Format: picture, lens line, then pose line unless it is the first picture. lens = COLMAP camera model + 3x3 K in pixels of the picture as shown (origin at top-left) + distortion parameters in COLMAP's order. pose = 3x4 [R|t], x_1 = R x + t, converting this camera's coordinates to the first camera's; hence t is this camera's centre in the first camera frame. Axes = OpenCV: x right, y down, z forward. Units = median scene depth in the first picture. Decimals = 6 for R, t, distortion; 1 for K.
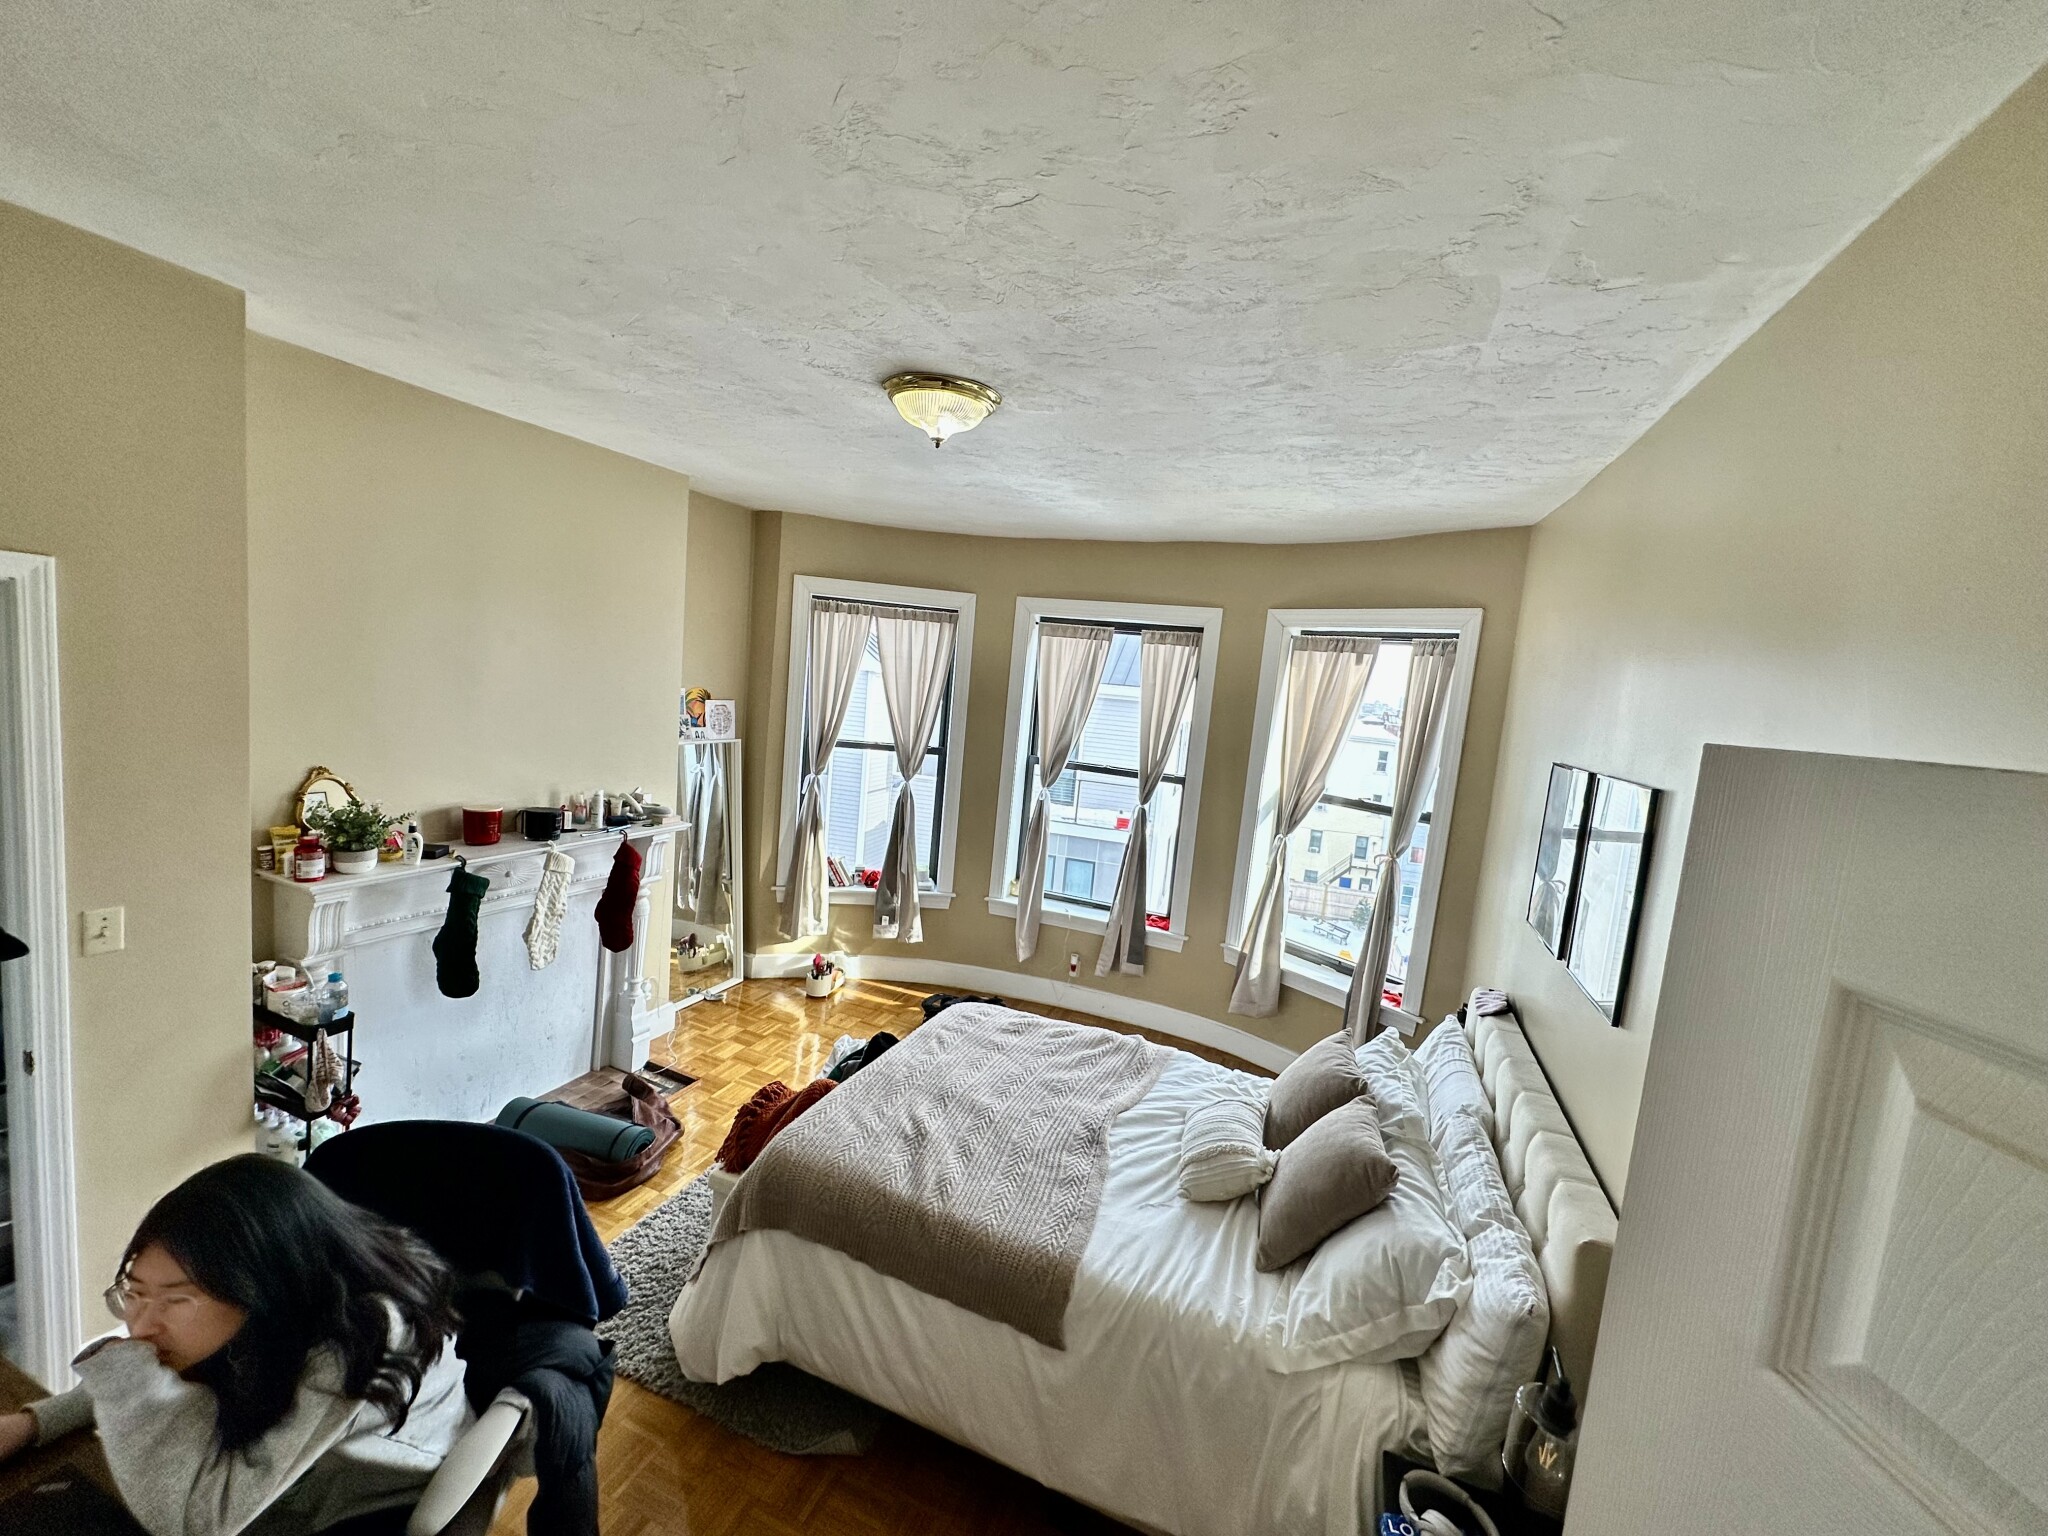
lens RADIAL K [[810.0, 0, 1022.8], [0, 810.0, 766.9], [0, 0, 1]] dist [-0.003977, 0.001099]
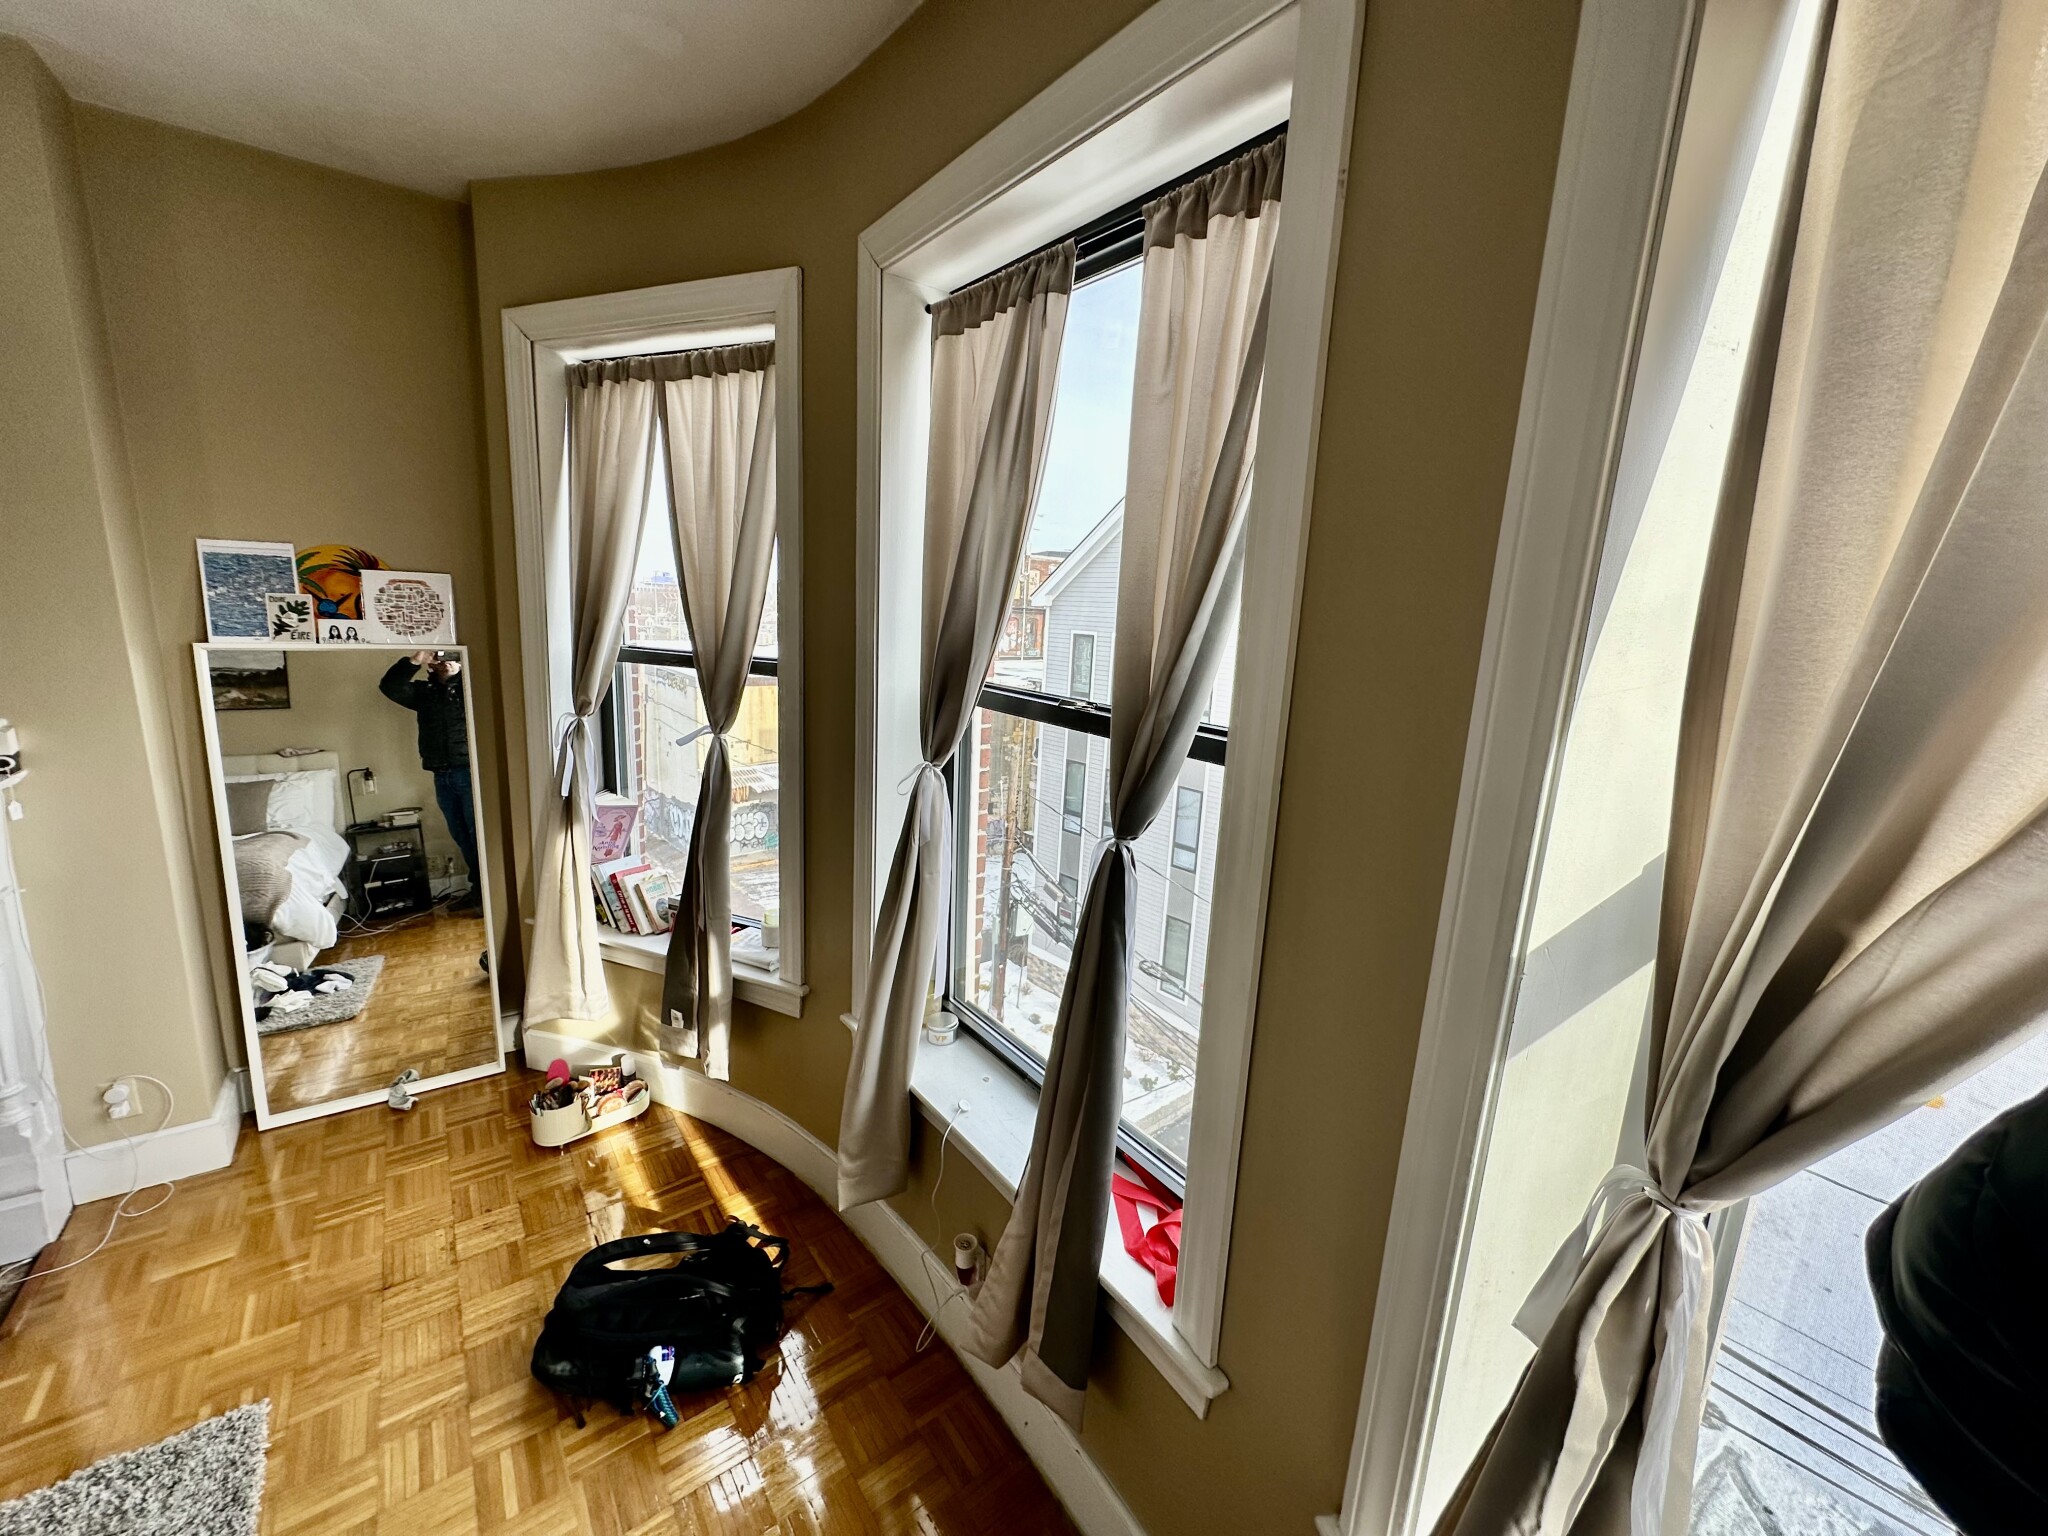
lens RADIAL K [[810.0, 0, 1022.8], [0, 810.0, 766.9], [0, 0, 1]] dist [-0.003977, 0.001099]
pose [[0.842628, 0.049243, -0.536240, 0.269584], [-0.026290, 0.998385, 0.050370, 0.010066], [0.537854, -0.028345, 0.842561, 0.744667]]
